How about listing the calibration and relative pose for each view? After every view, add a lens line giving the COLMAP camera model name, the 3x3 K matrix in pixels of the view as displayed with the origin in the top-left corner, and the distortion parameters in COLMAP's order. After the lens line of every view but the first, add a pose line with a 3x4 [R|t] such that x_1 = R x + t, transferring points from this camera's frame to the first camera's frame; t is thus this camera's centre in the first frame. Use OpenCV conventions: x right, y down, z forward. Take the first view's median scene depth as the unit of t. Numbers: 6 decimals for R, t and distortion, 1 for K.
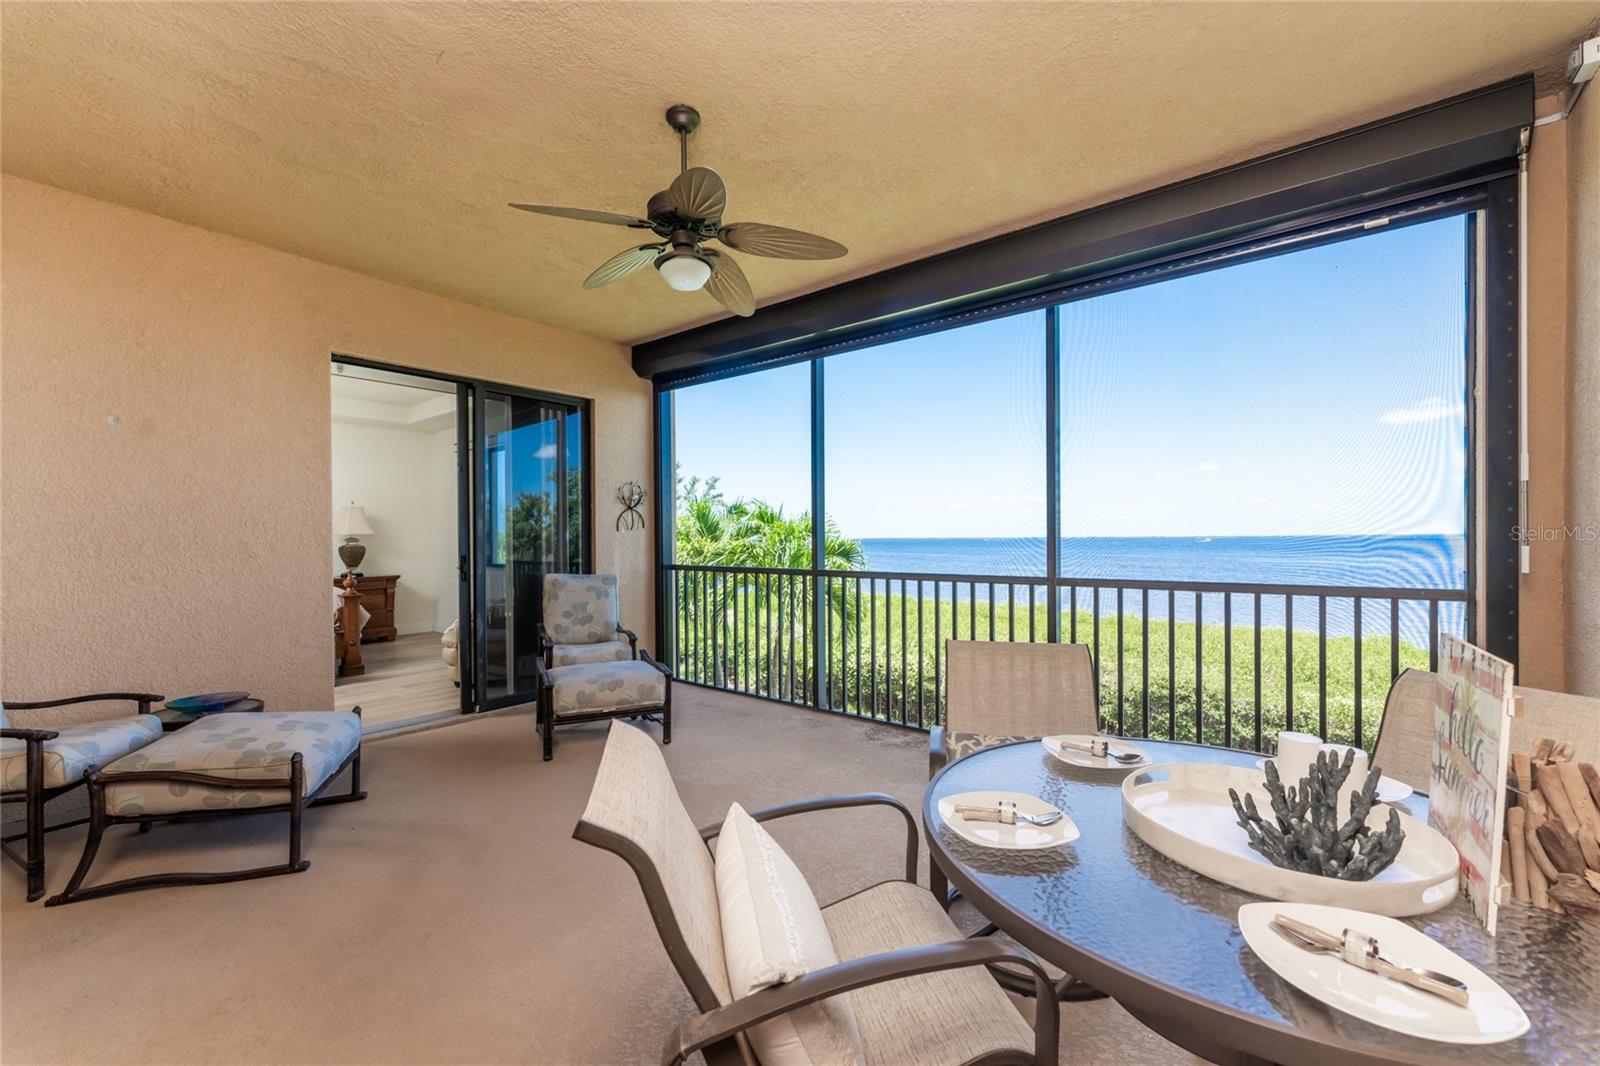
lens RADIAL K [[655.0, 0, 795.4], [0, 655.0, 547.5], [0, 0, 1]] dist [-0.011708, 0.001367]
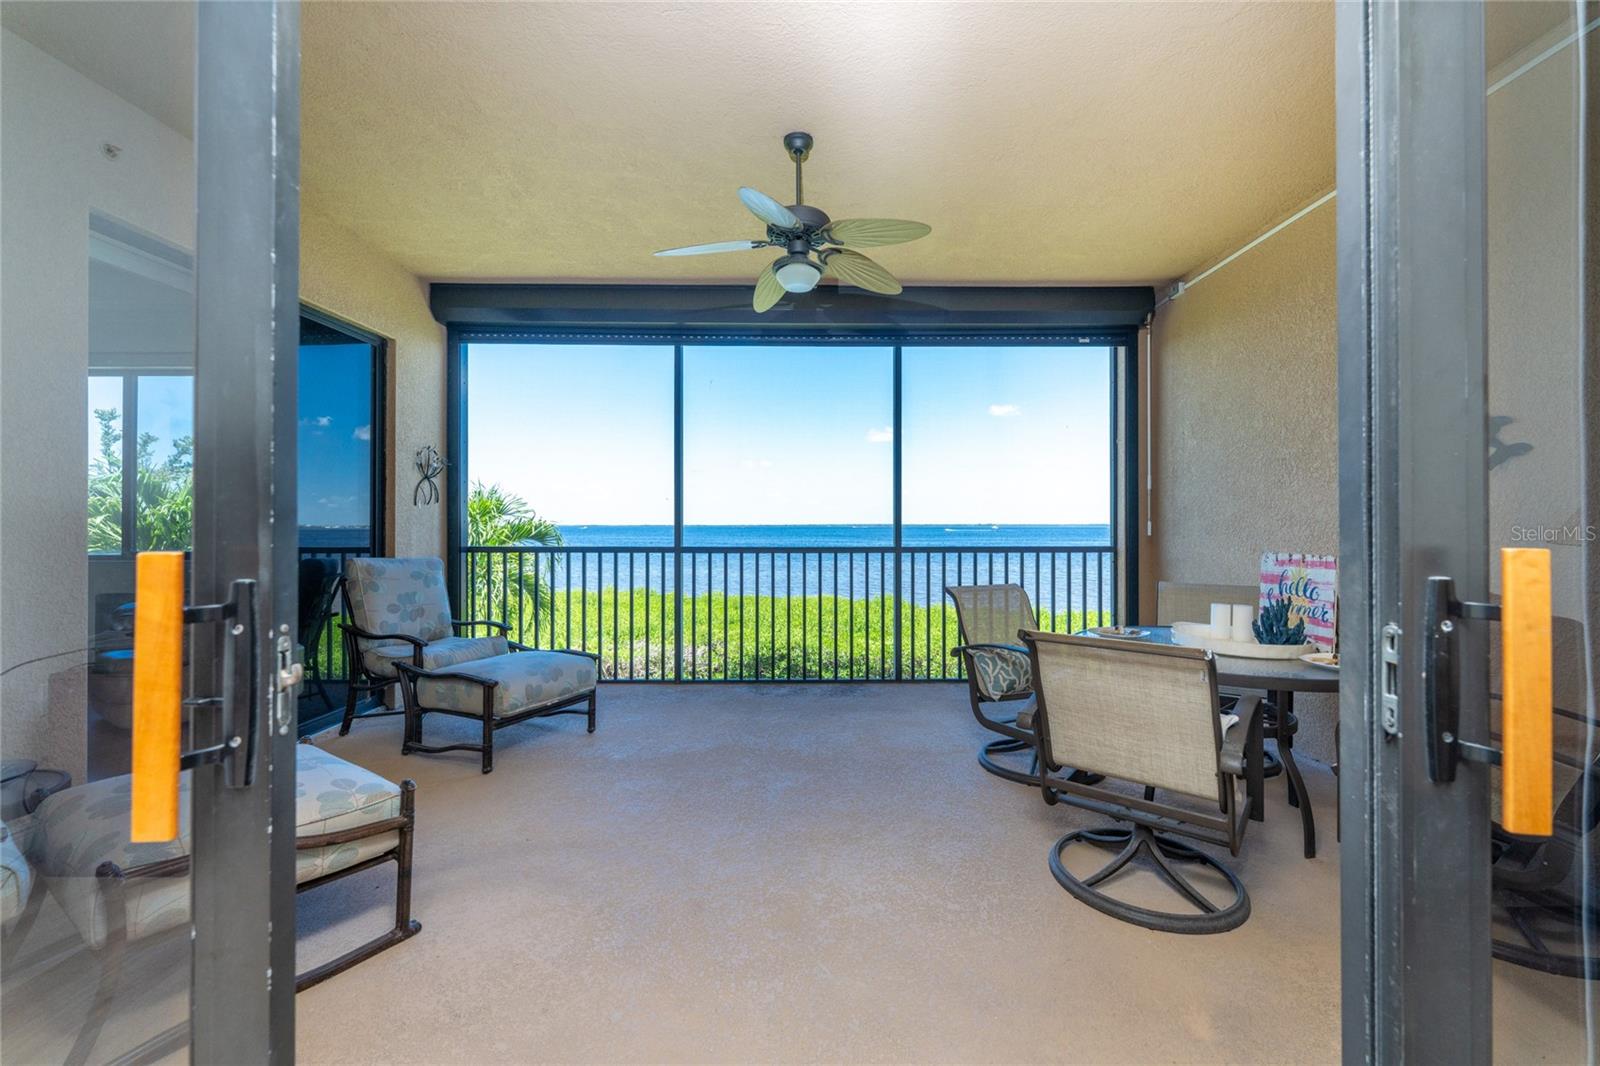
lens RADIAL K [[655.0, 0, 819.8], [0, 655.0, 529.3], [0, 0, 1]] dist [-0.011708, 0.001367]
pose [[0.769255, 0.002611, 0.638936, -0.401368], [0.003668, 0.999957, -0.008503, 0.013483], [-0.638931, 0.008885, 0.769213, 0.046080]]
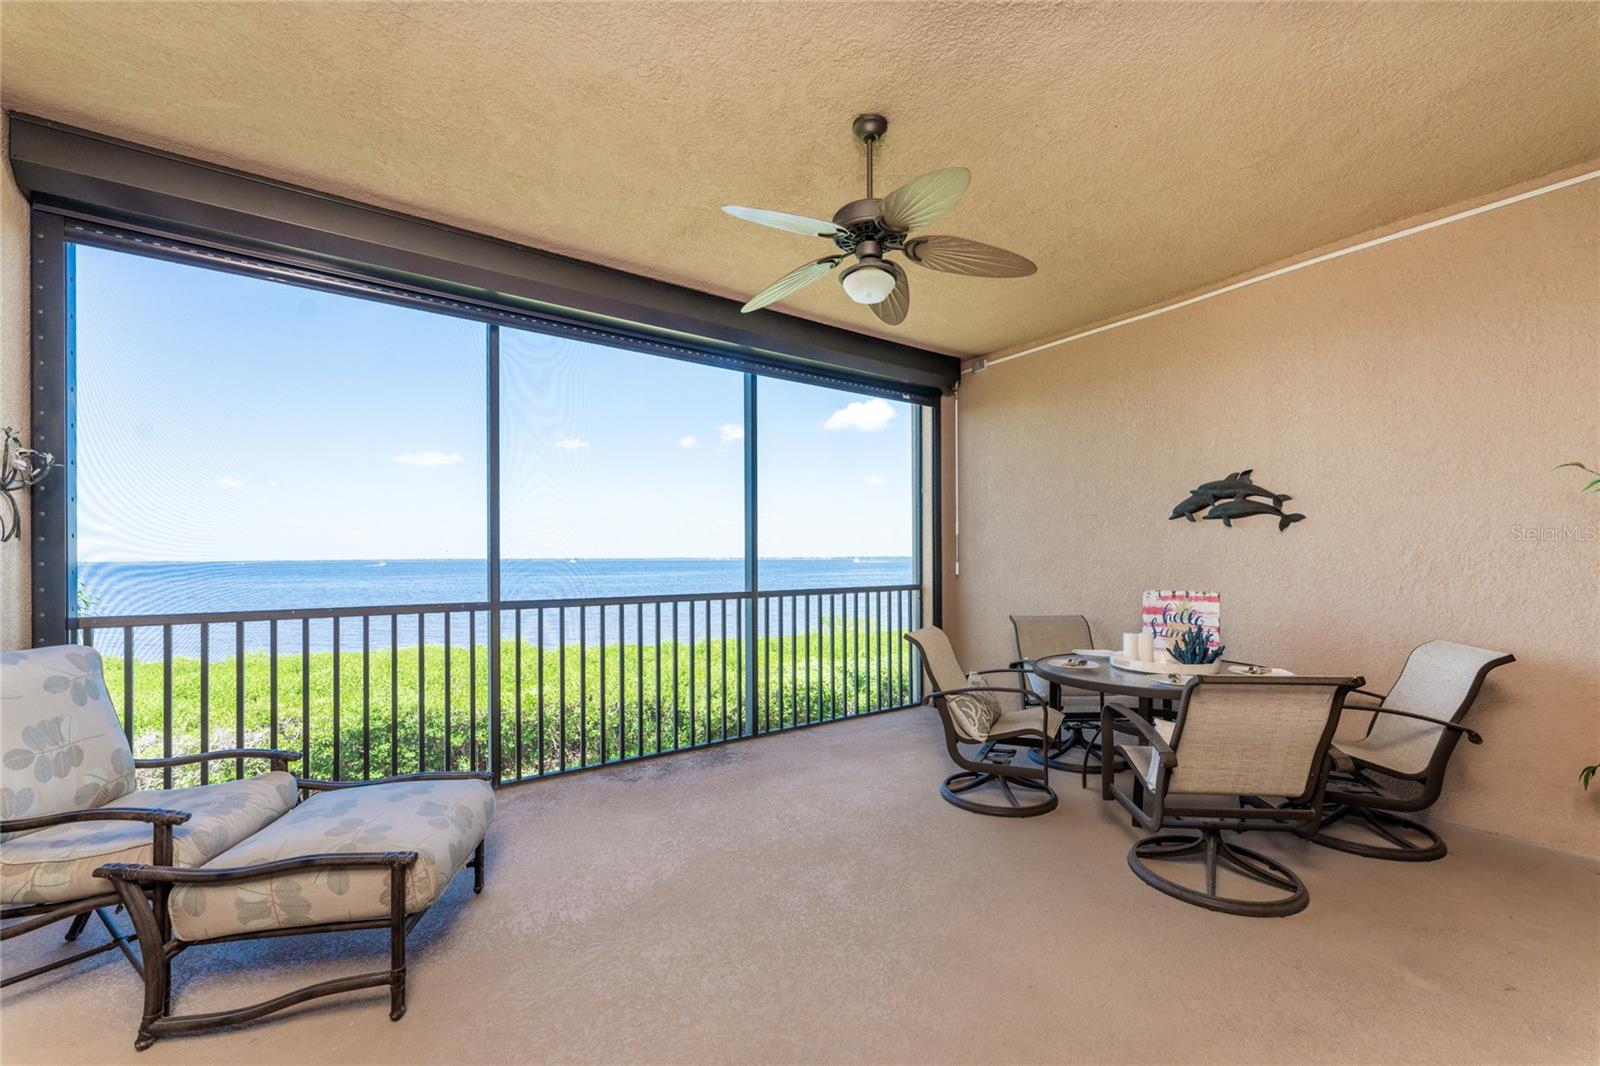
lens RADIAL K [[655.0, 0, 811.7], [0, 655.0, 559.2], [0, 0, 1]] dist [-0.011708, 0.001367]
pose [[0.256555, 0.001284, 0.966529, -0.525333], [0.015567, 0.999864, -0.005461, -0.004774], [-0.966404, 0.016447, 0.256500, 0.391412]]
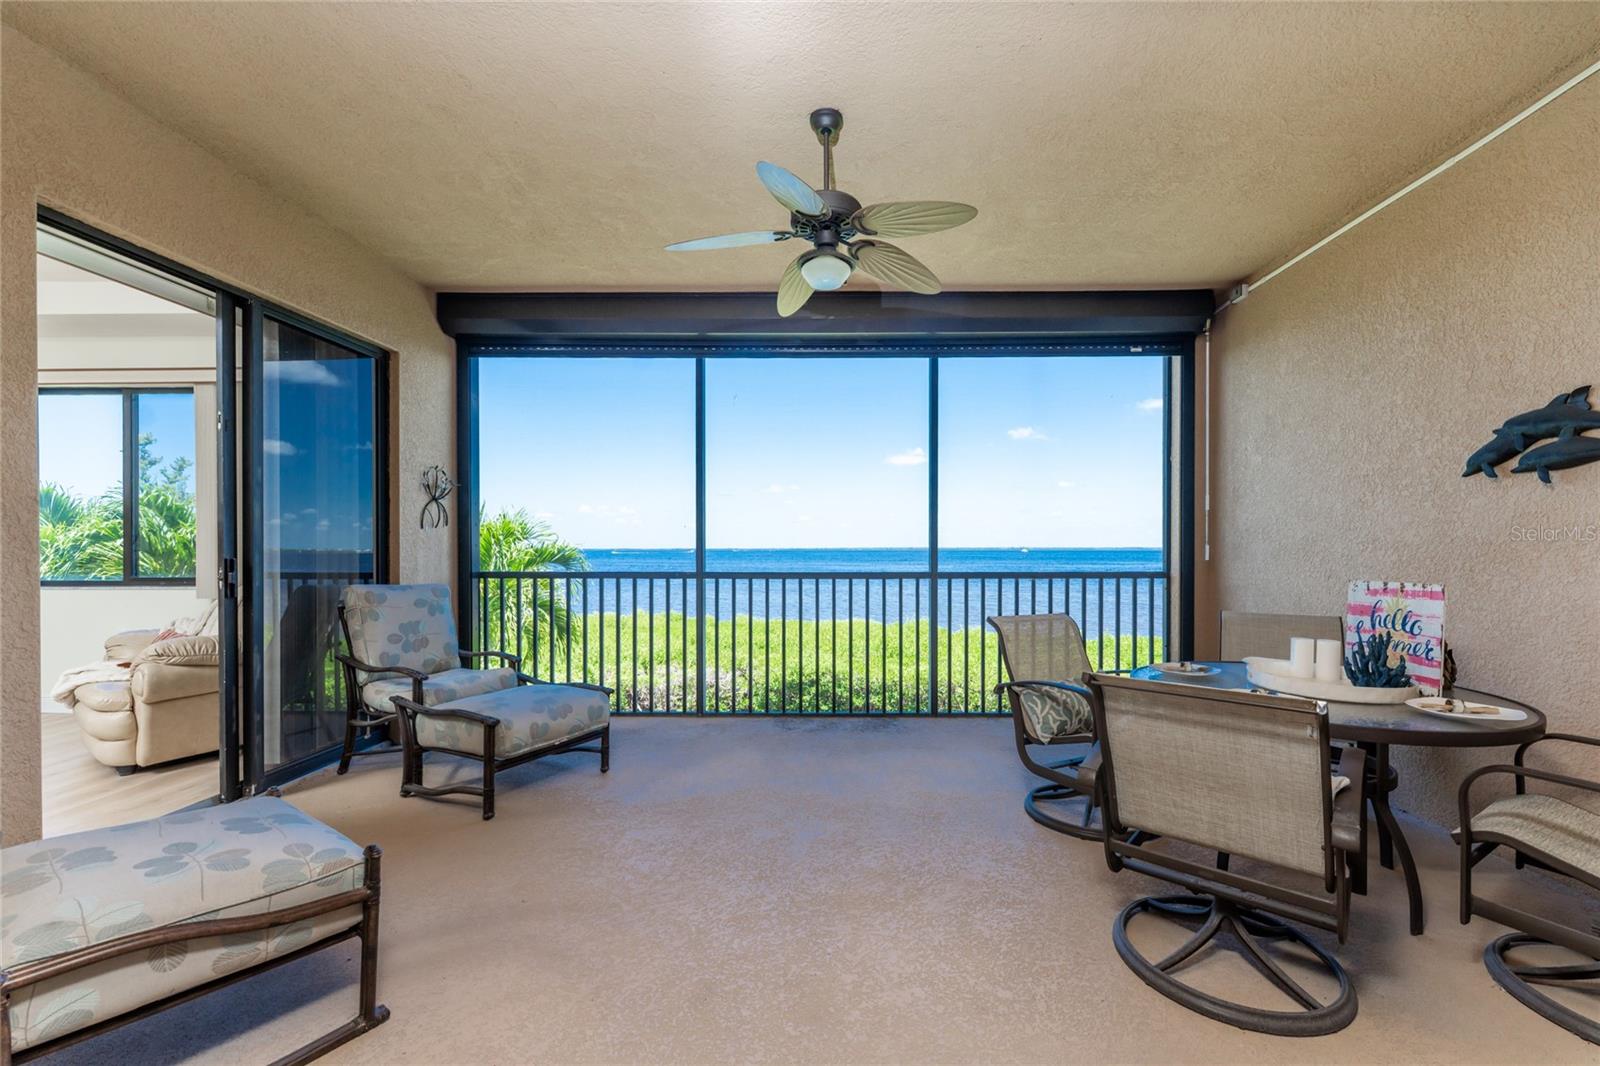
lens RADIAL K [[655.0, 0, 837.1], [0, 655.0, 561.6], [0, 0, 1]] dist [-0.011708, 0.001367]
pose [[0.782844, -0.005838, 0.622191, -0.365177], [0.003708, 0.999982, 0.004718, 0.011964], [-0.622207, -0.001386, 0.782852, 0.088299]]
